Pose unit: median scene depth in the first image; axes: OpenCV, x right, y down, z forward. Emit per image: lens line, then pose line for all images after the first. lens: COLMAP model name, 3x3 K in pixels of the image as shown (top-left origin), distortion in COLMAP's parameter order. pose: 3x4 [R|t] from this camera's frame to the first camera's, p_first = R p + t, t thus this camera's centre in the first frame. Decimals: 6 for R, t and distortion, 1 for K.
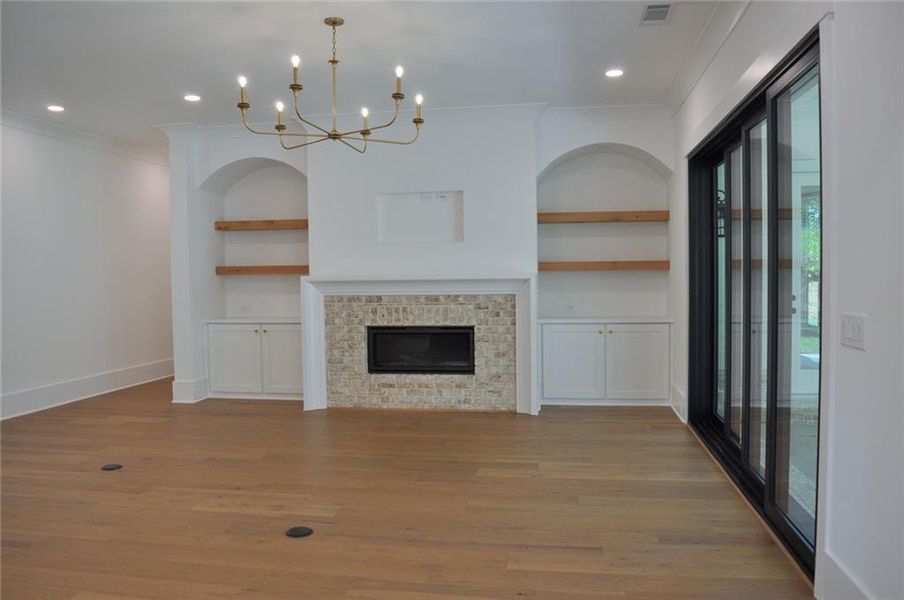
lens RADIAL K [[705.9, 0, 459.1], [0, 705.9, 302.1], [0, 0, 1]] dist [-0.098118, 0.022754]
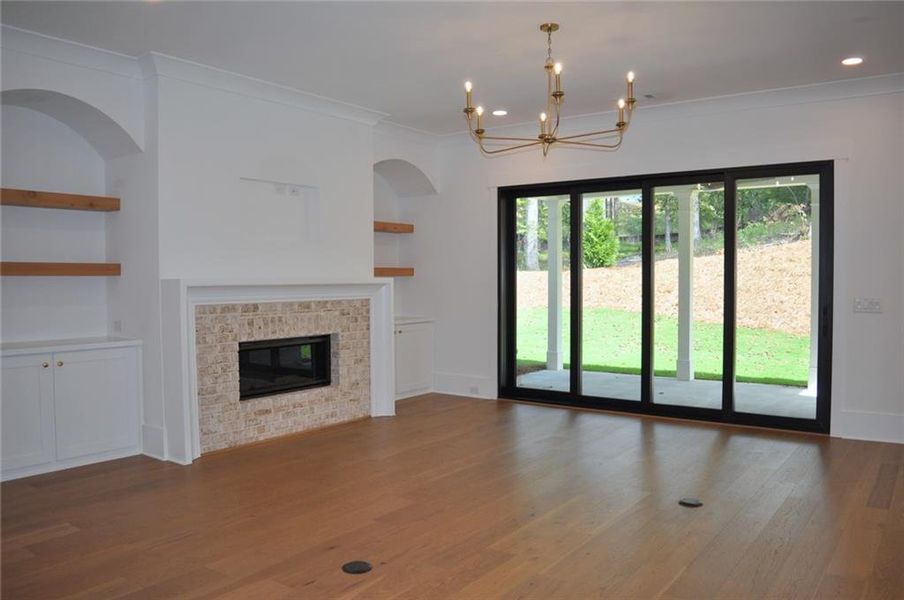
lens RADIAL K [[705.9, 0, 459.1], [0, 705.9, 302.1], [0, 0, 1]] dist [-0.098118, 0.022754]
pose [[0.449437, -0.019728, 0.893094, -0.734039], [0.030191, 0.999520, 0.006886, -0.009372], [-0.892802, 0.023868, 0.449817, 0.426107]]
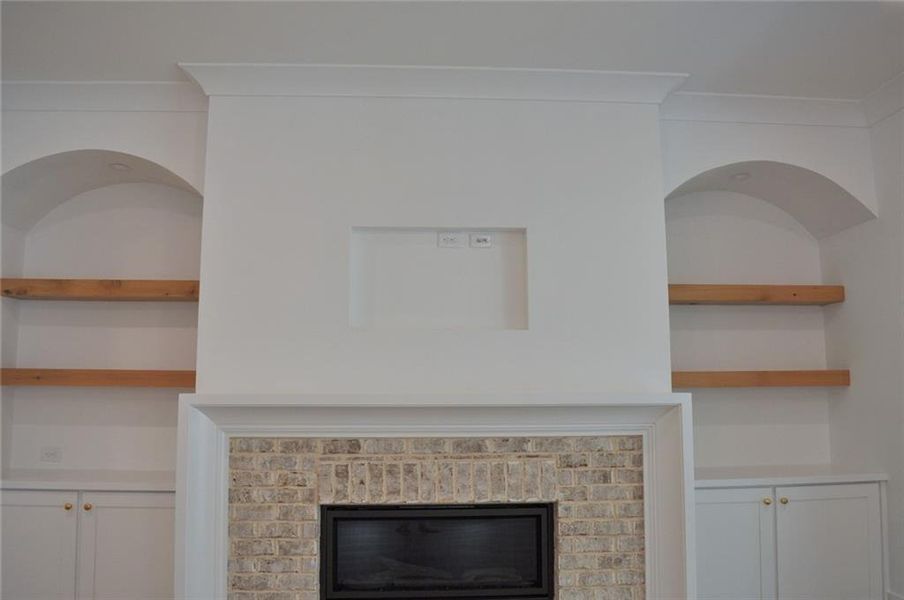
lens RADIAL K [[705.9, 0, 459.1], [0, 705.9, 302.1], [0, 0, 1]] dist [-0.098118, 0.022754]
pose [[0.976958, 0.036305, 0.210323, -0.146709], [-0.001994, 0.986936, -0.161099, -0.023670], [-0.213424, 0.156968, 0.964267, 0.526778]]
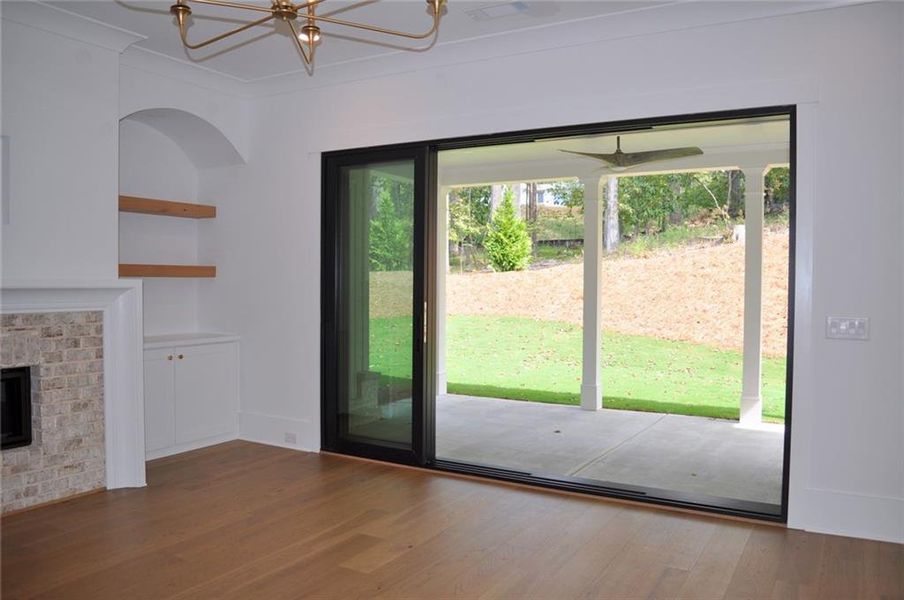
lens RADIAL K [[705.9, 0, 459.1], [0, 705.9, 302.1], [0, 0, 1]] dist [-0.098118, 0.022754]
pose [[0.354775, -0.012019, 0.934875, -0.390531], [0.022465, 0.999738, 0.004328, -0.014329], [-0.934682, 0.019467, 0.354952, 0.449127]]
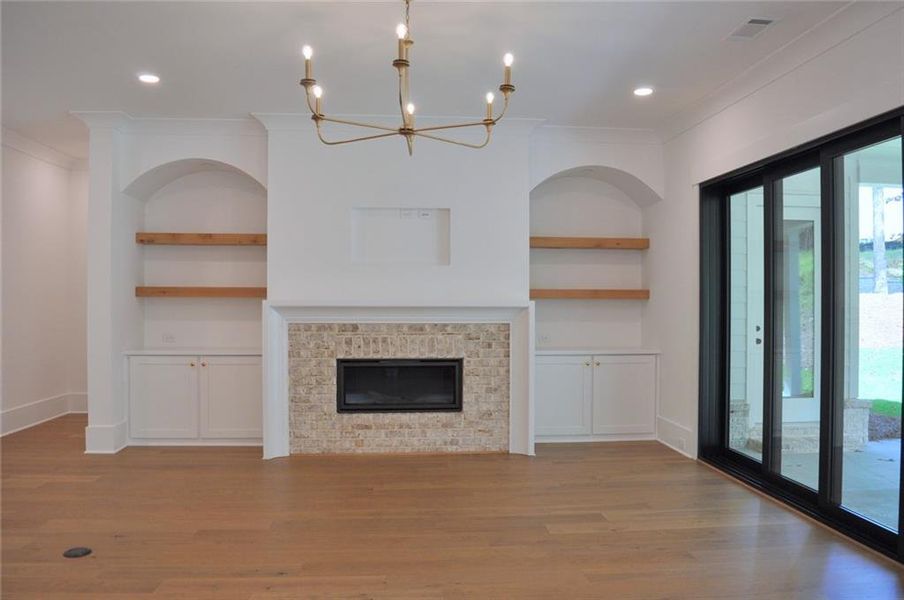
lens RADIAL K [[705.9, 0, 459.1], [0, 705.9, 302.1], [0, 0, 1]] dist [-0.098118, 0.022754]
pose [[0.969924, 0.014922, 0.242948, -0.201024], [-0.005595, 0.999222, -0.039036, -0.002812], [-0.243342, 0.036503, 0.969254, 0.123049]]
